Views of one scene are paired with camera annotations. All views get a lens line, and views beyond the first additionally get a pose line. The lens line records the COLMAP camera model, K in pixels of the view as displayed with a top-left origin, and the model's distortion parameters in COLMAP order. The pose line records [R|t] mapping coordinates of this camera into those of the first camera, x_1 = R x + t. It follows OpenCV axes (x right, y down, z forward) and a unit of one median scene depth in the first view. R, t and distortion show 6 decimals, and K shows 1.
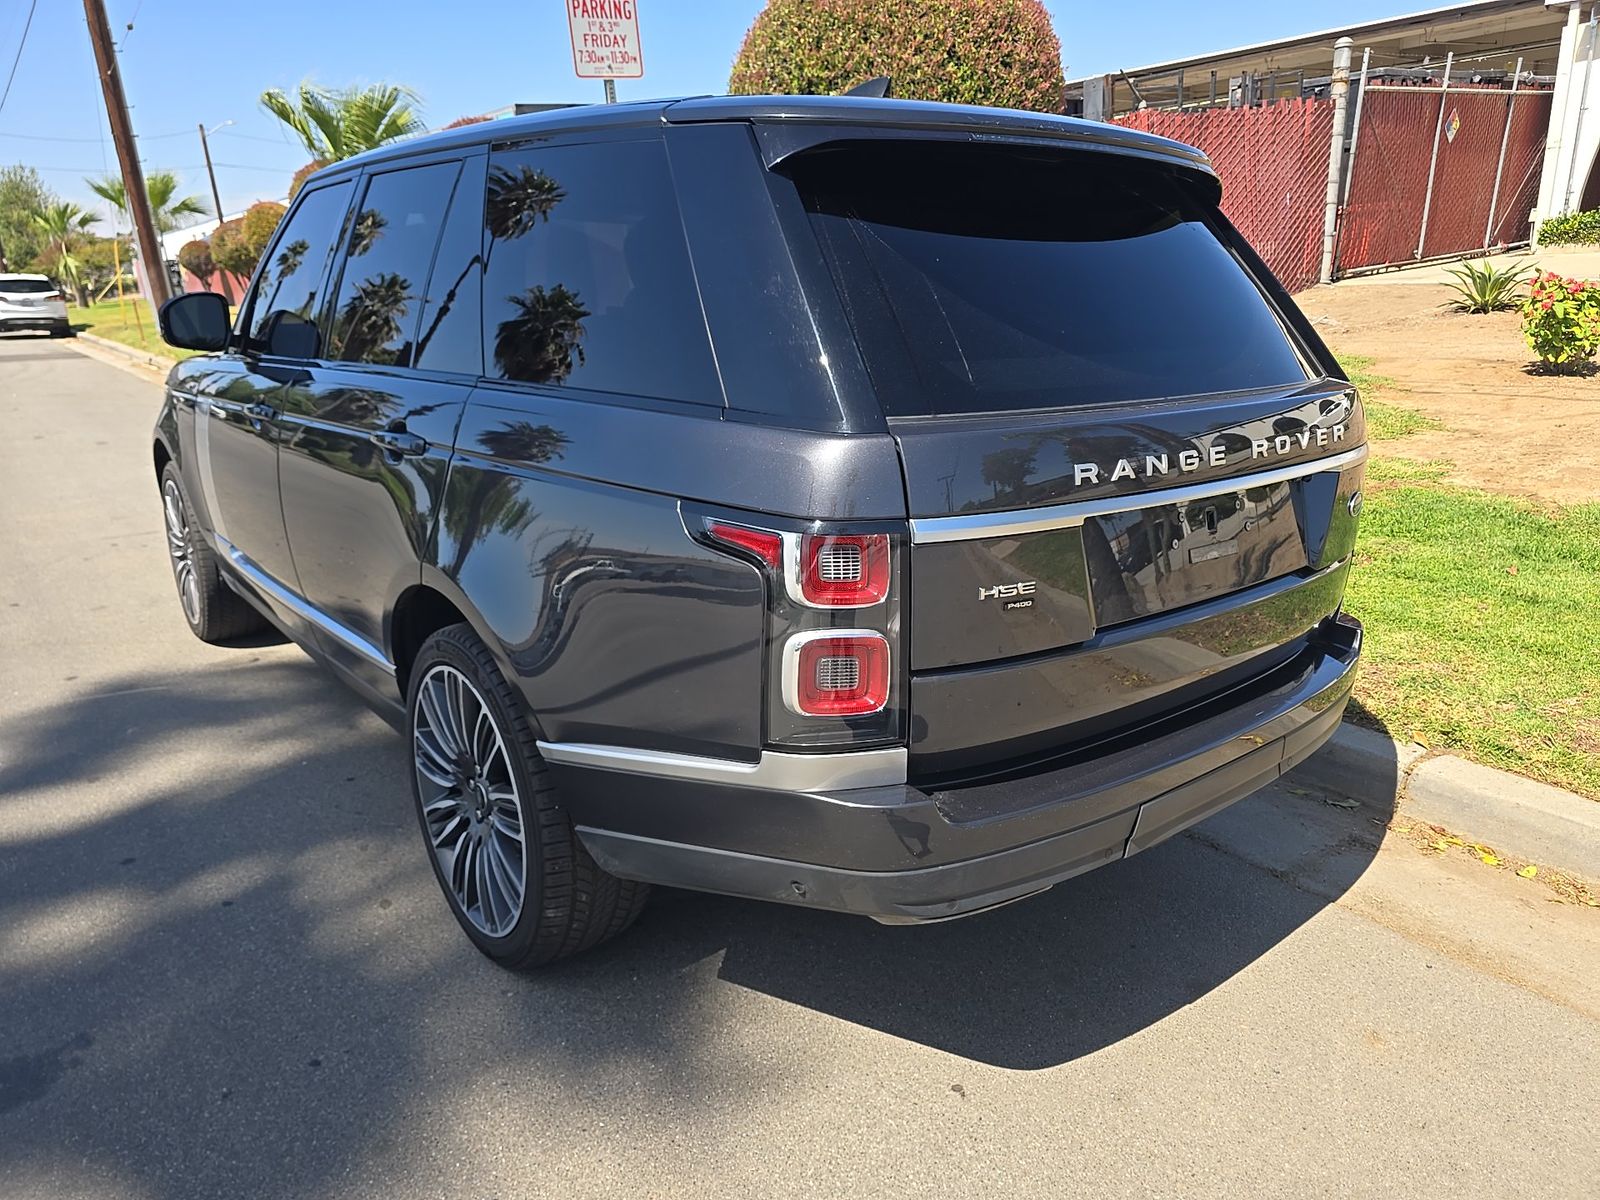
lens RADIAL K [[1123.5, 0, 800.0], [0, 1123.5, 600.0], [0, 0, 1]] dist [0.063621, -0.004745]
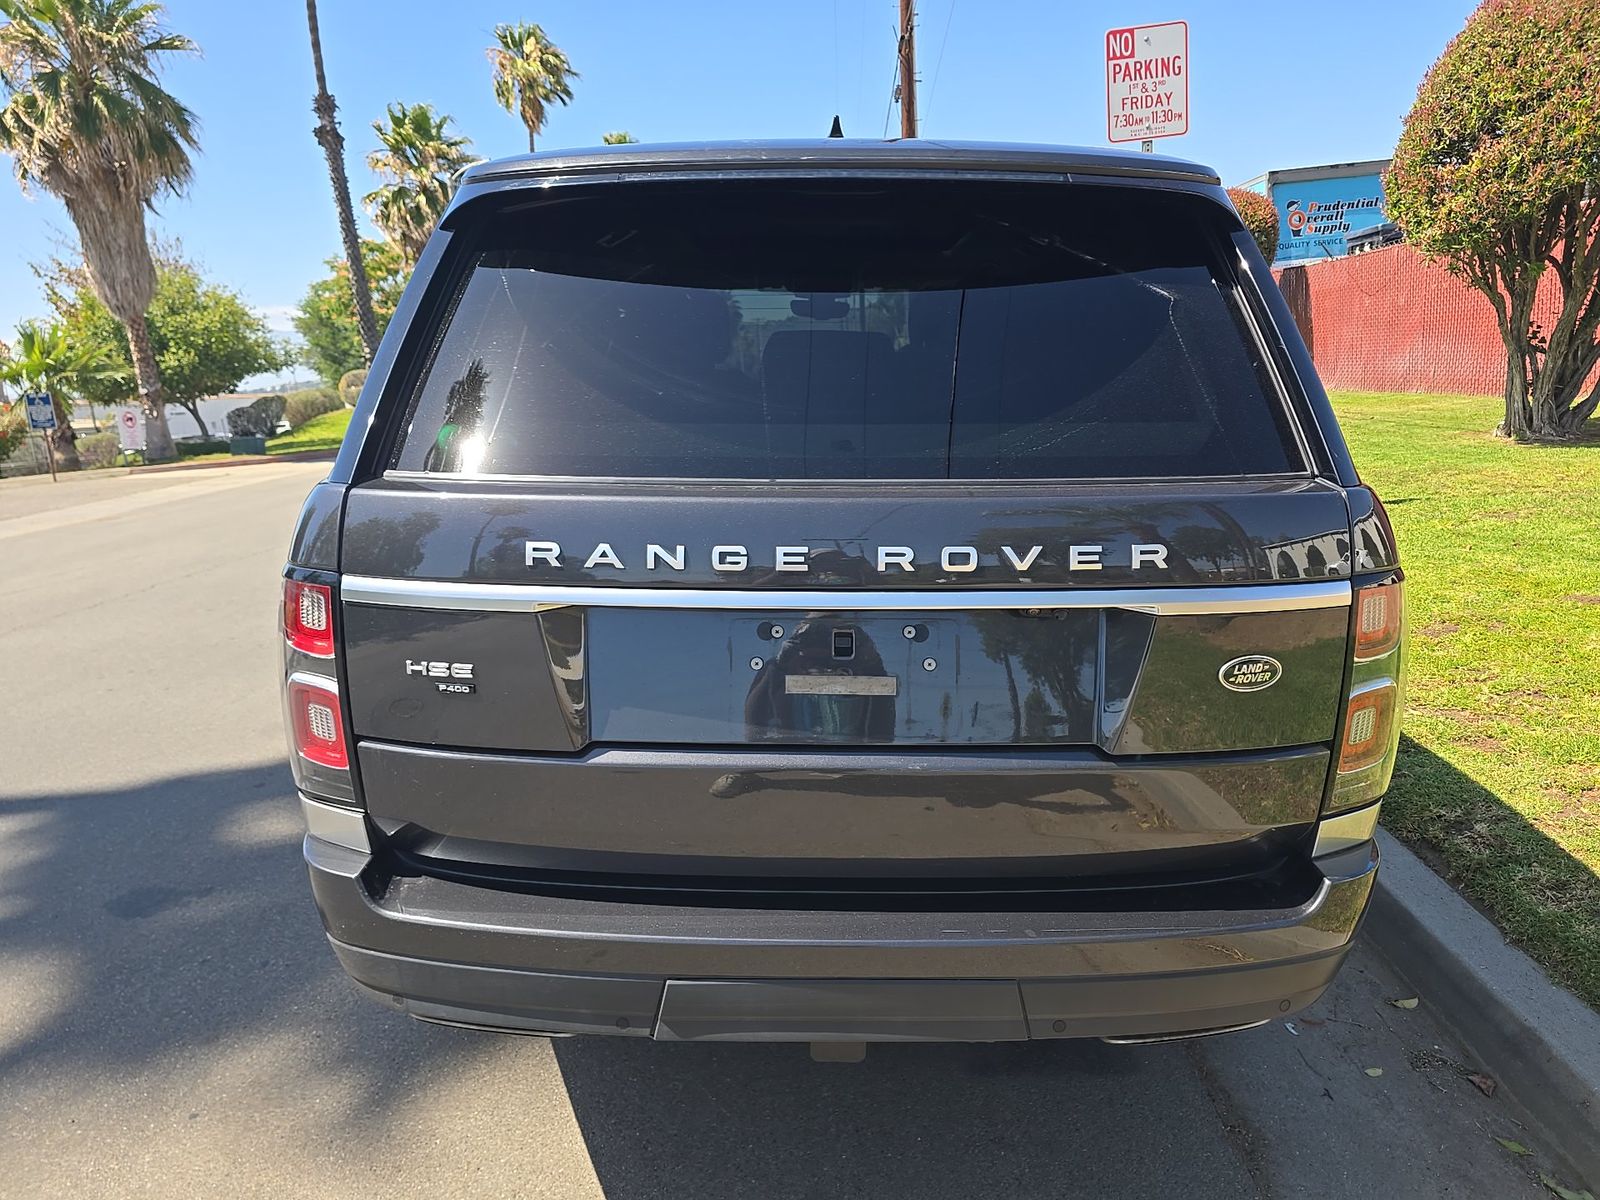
lens RADIAL K [[1123.5, 0, 800.0], [0, 1123.5, 600.0], [0, 0, 1]] dist [0.063621, -0.004745]
pose [[0.802095, 0.135883, -0.581532, 0.214202], [-0.169298, 0.985560, -0.003220, -0.025013], [0.572697, 0.101035, 0.813517, 0.095786]]
